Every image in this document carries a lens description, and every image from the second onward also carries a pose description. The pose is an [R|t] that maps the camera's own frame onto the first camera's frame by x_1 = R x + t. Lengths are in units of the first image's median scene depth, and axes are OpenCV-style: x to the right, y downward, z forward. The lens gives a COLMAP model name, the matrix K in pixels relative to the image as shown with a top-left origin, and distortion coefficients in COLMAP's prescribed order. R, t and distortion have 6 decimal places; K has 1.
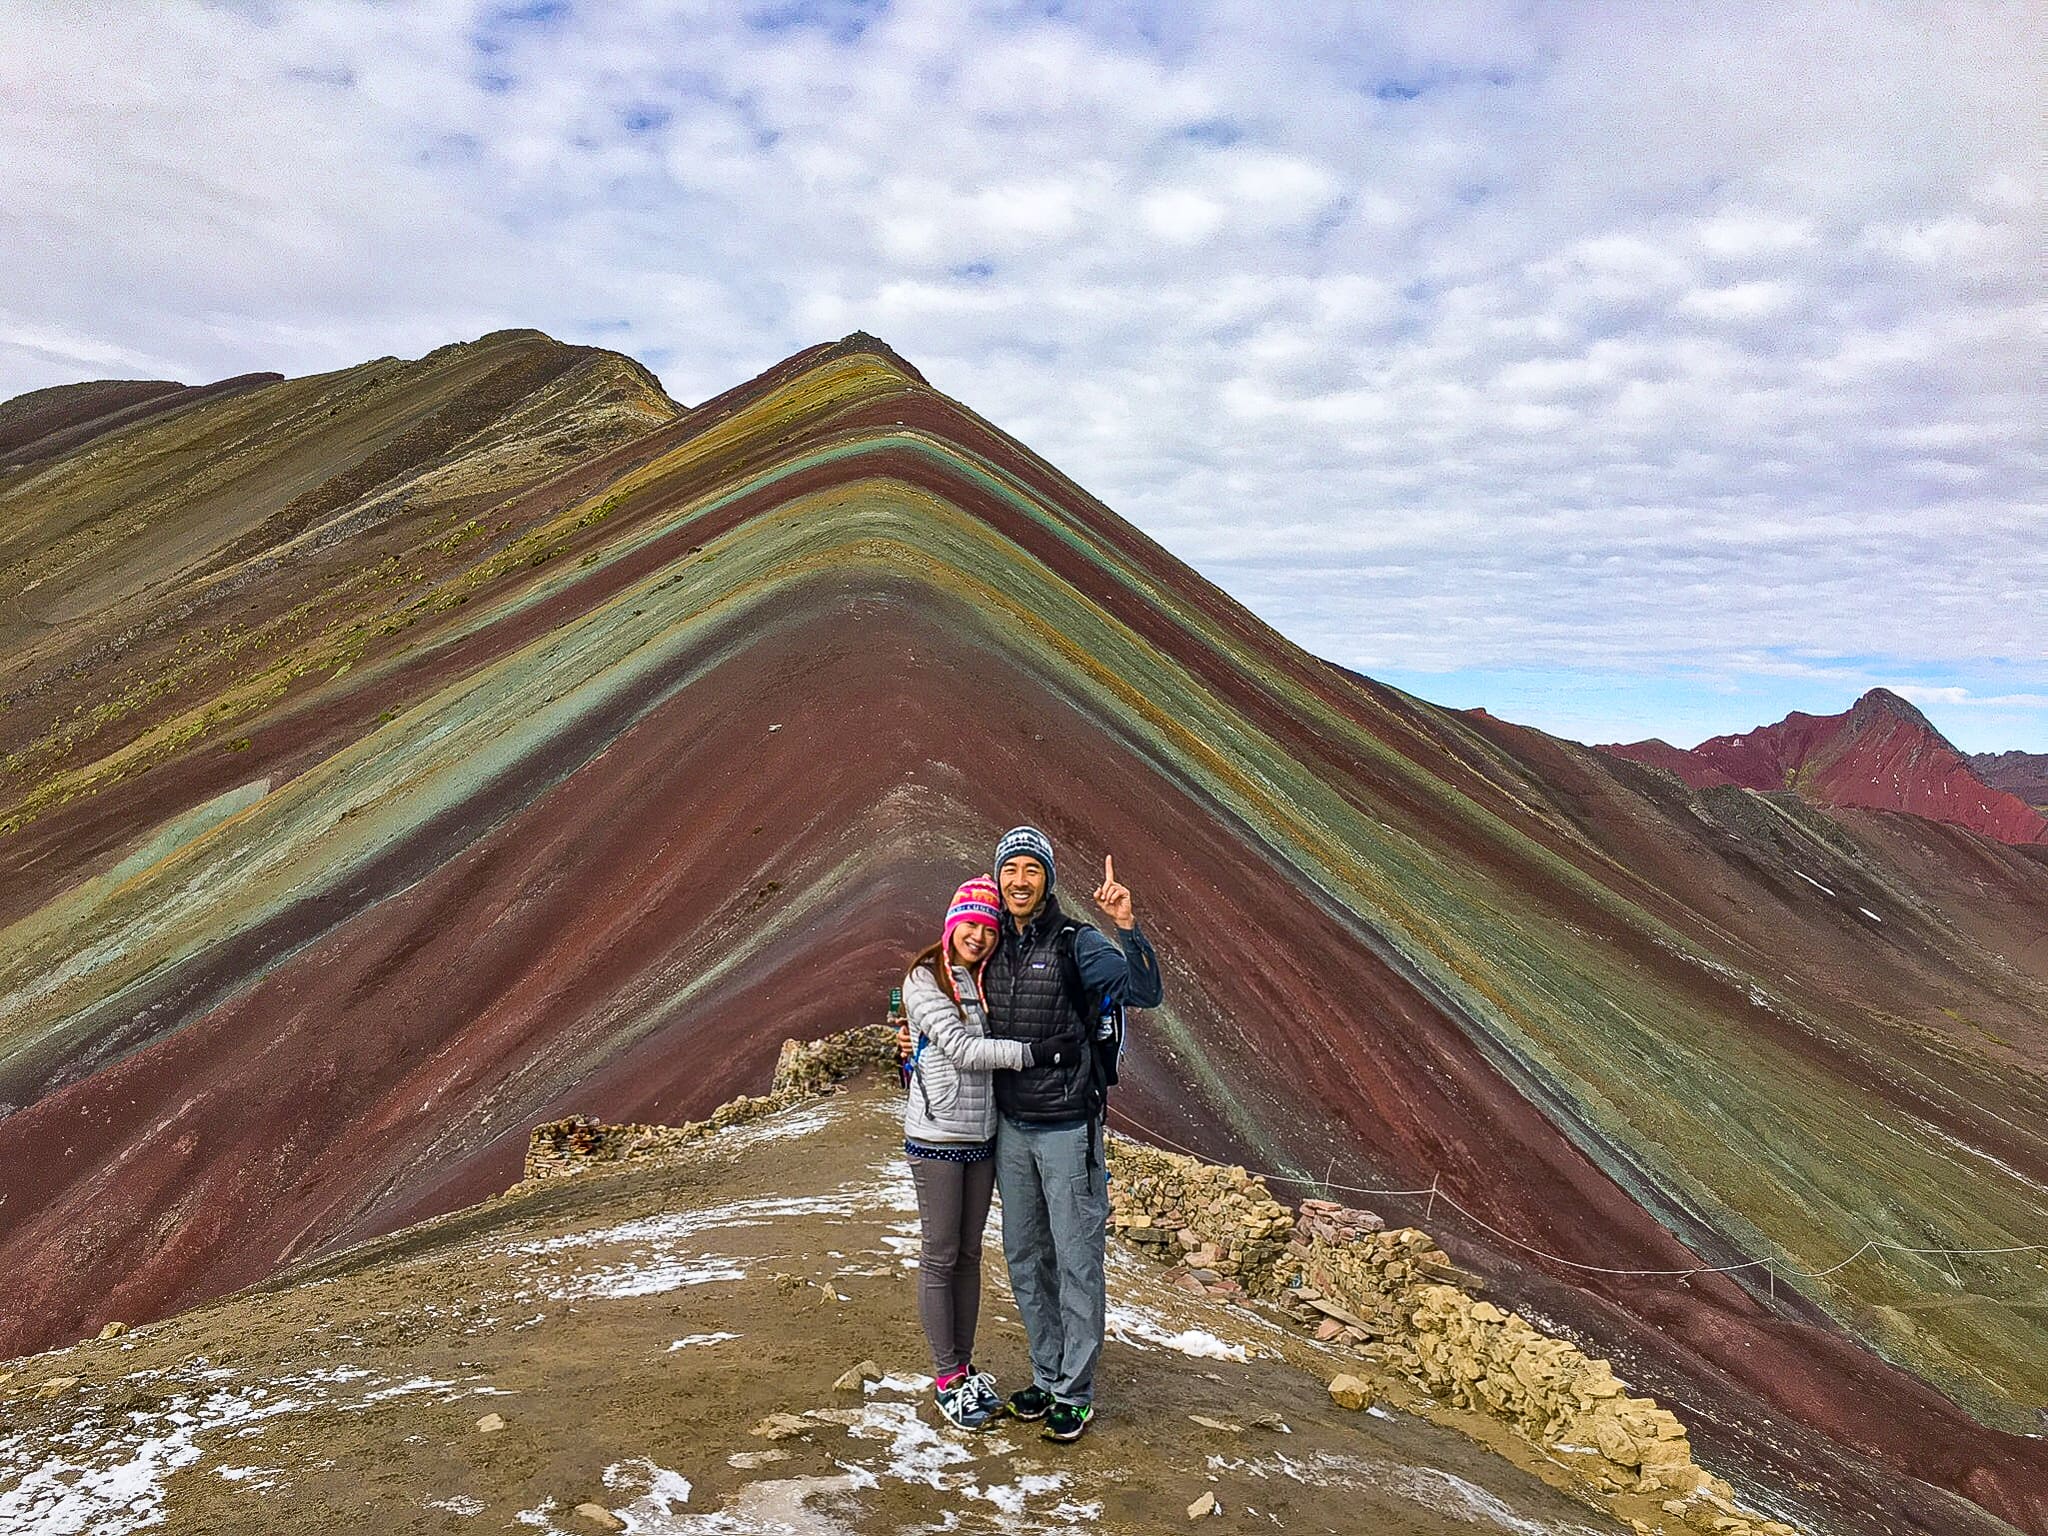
lens RADIAL K [[1752.6, 0, 1024.0], [0, 1752.6, 768.0], [0, 0, 1]] dist [0.037553, 0.003474]
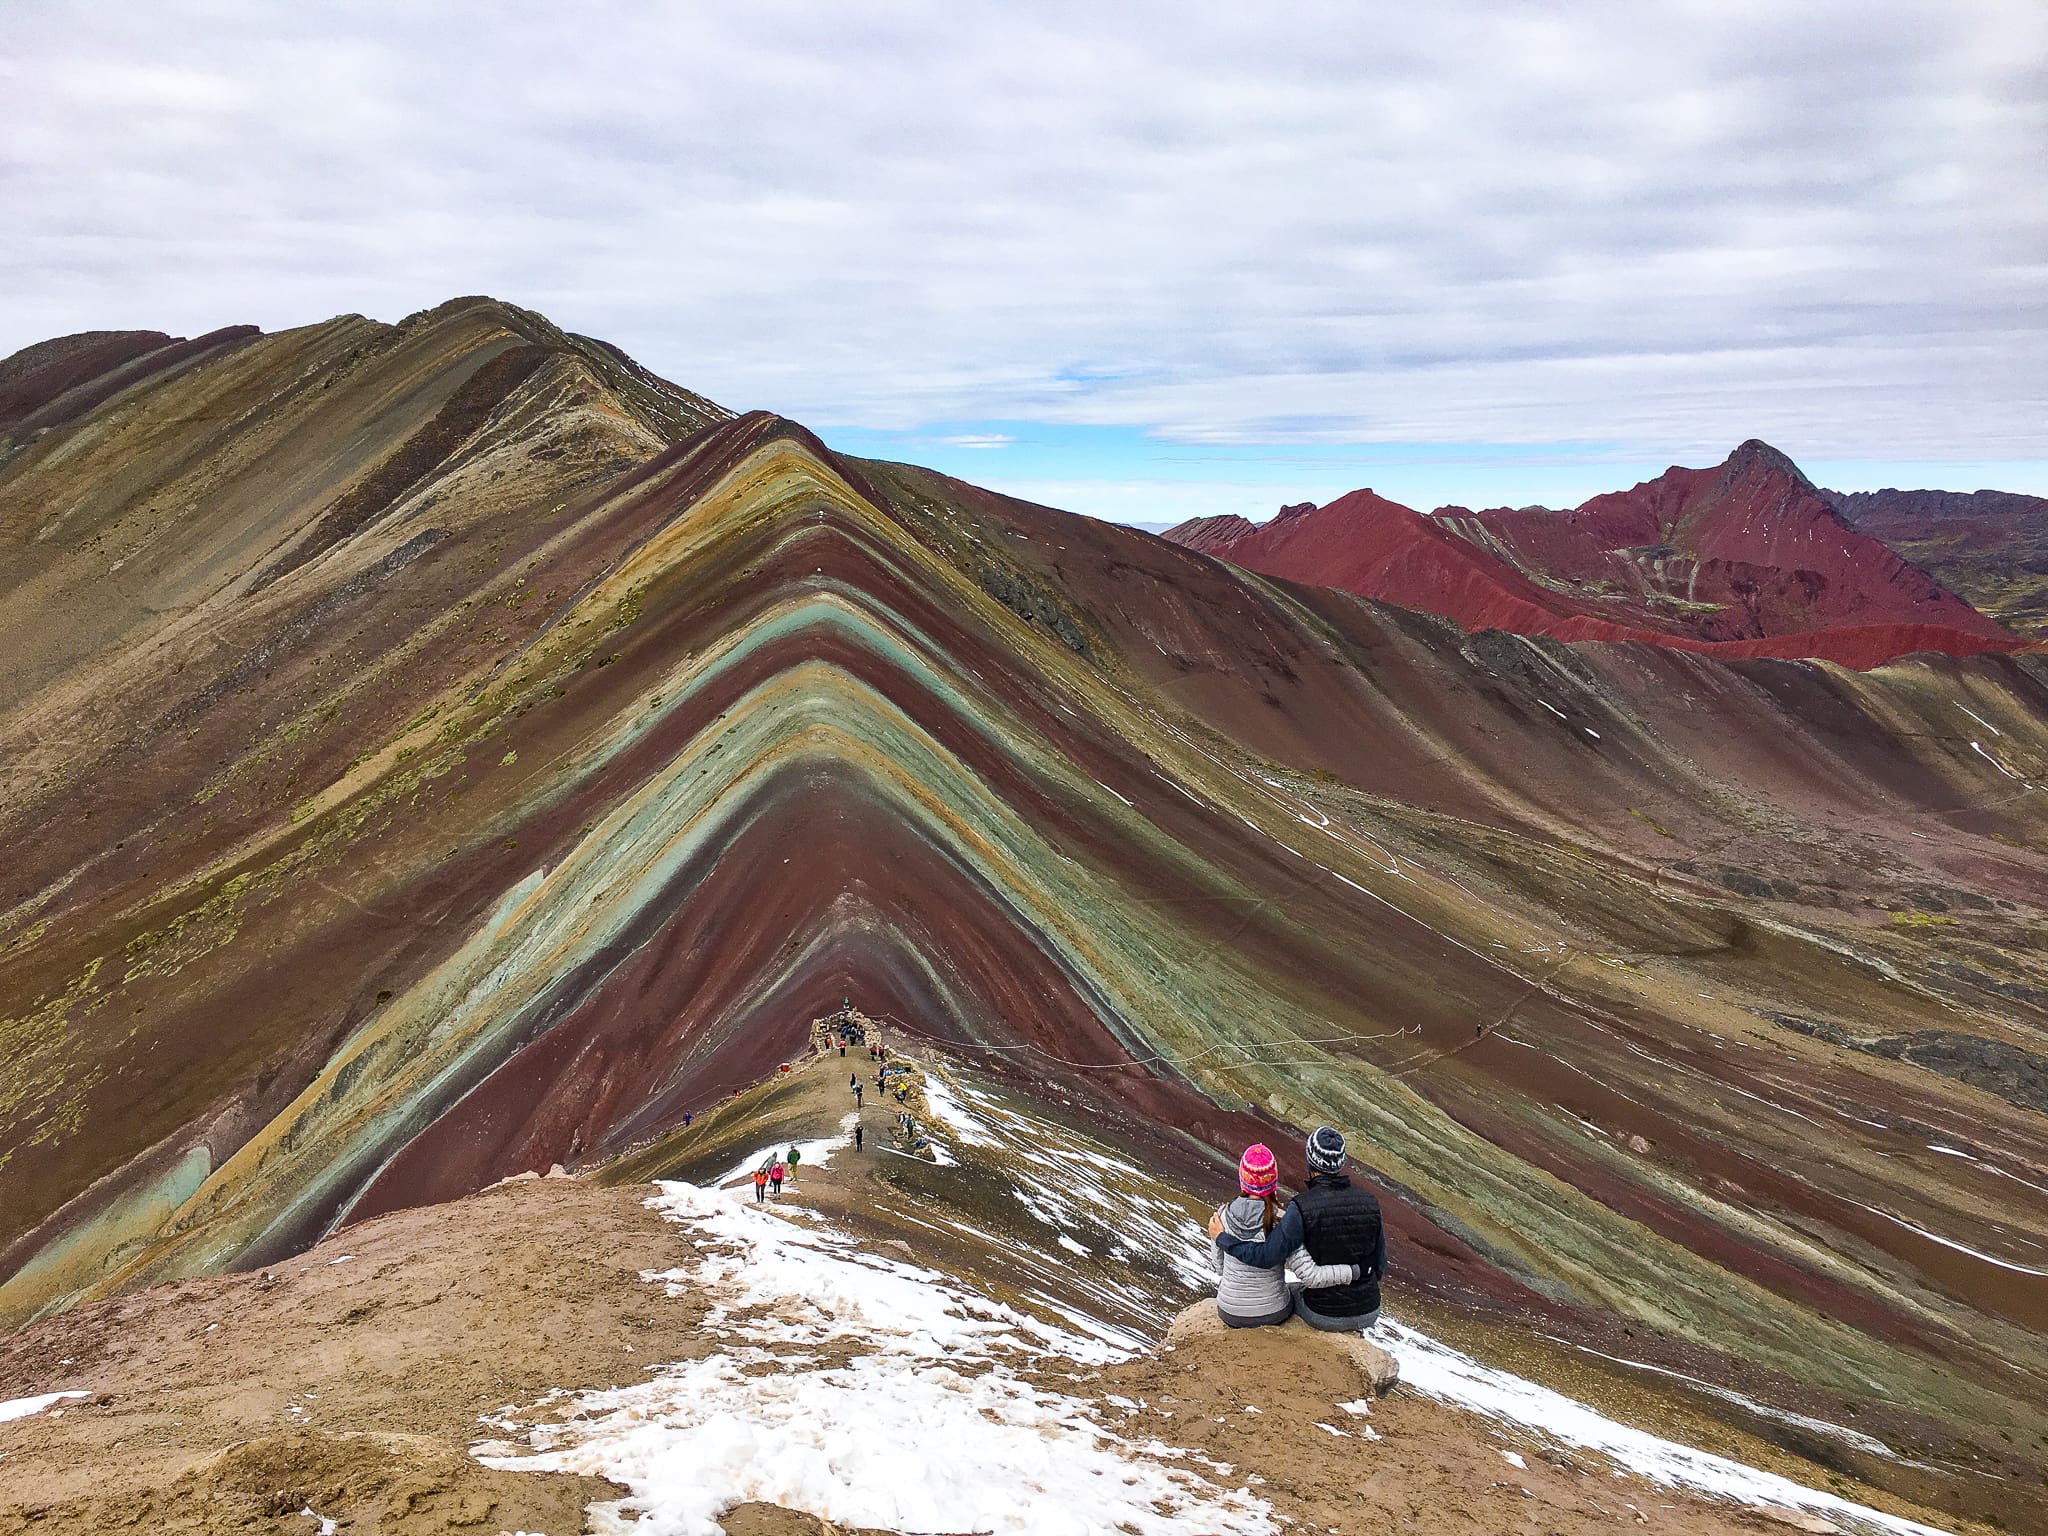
lens RADIAL K [[1752.6, 0, 1024.0], [0, 1752.6, 768.0], [0, 0, 1]] dist [0.037553, 0.003474]
pose [[0.997578, -0.056606, 0.040424, 0.055117], [0.050886, 0.990112, 0.130721, -0.267719], [-0.047424, -0.128347, 0.990595, -0.820743]]
